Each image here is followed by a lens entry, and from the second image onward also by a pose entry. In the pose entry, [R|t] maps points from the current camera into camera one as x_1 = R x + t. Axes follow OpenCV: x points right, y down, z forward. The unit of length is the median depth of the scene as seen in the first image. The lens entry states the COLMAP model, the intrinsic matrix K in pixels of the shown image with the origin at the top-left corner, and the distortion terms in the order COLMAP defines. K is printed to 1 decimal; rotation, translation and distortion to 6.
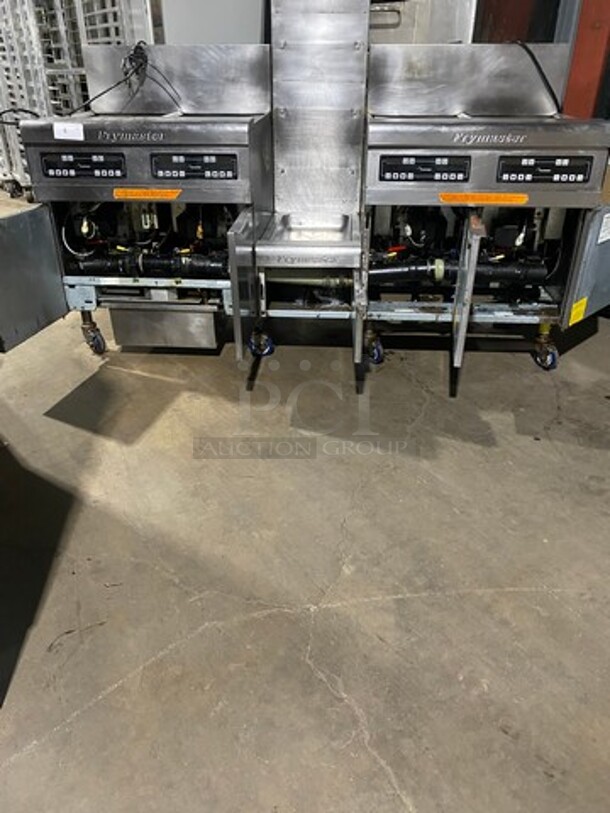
lens RADIAL K [[621.1, 0, 304.2], [0, 621.1, 422.1], [0, 0, 1]] dist [0.022362, 0.001540]
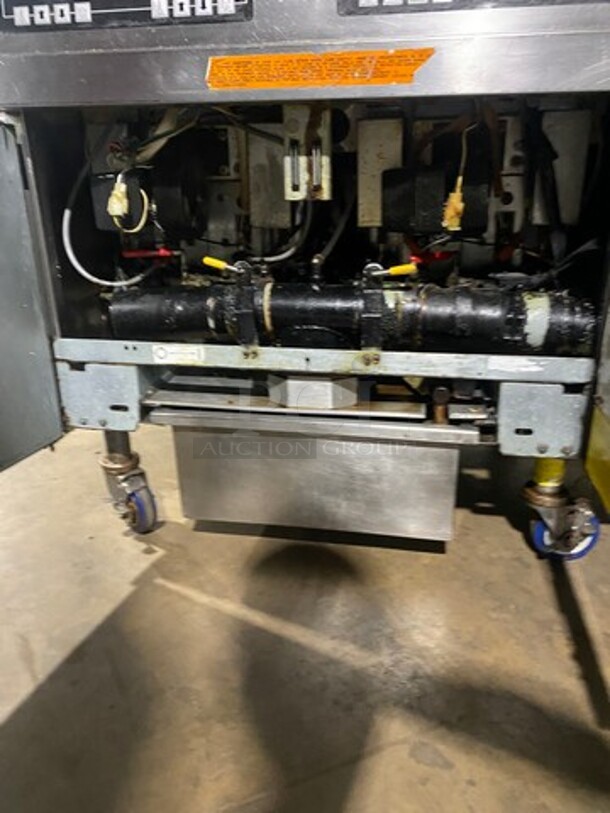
lens RADIAL K [[621.1, 0, 304.2], [0, 621.1, 422.1], [0, 0, 1]] dist [0.022362, 0.001540]
pose [[0.993642, 0.031002, -0.108234, -0.202479], [-0.044556, 0.991137, -0.125151, -0.147427], [0.103395, 0.129178, 0.986216, 0.666833]]
